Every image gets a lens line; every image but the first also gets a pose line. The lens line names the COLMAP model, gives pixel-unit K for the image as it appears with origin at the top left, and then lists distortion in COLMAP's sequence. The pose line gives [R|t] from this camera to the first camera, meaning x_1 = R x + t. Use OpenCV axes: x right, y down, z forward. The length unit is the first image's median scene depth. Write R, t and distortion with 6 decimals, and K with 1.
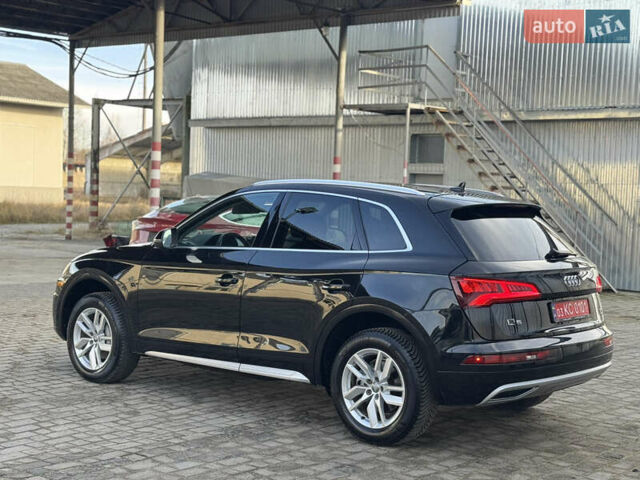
lens RADIAL K [[999.0, 0, 317.0], [0, 999.0, 255.4], [0, 0, 1]] dist [0.125434, 0.063347]
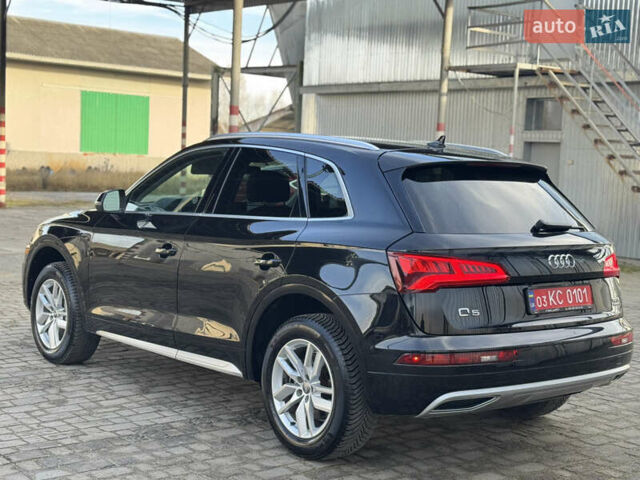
lens RADIAL K [[999.0, 0, 317.0], [0, 999.0, 255.4], [0, 0, 1]] dist [0.125434, 0.063347]
pose [[0.987010, 0.023192, -0.158976, 0.141032], [-0.019149, 0.999454, 0.026919, 0.002589], [0.159514, -0.023525, 0.986915, 0.151109]]
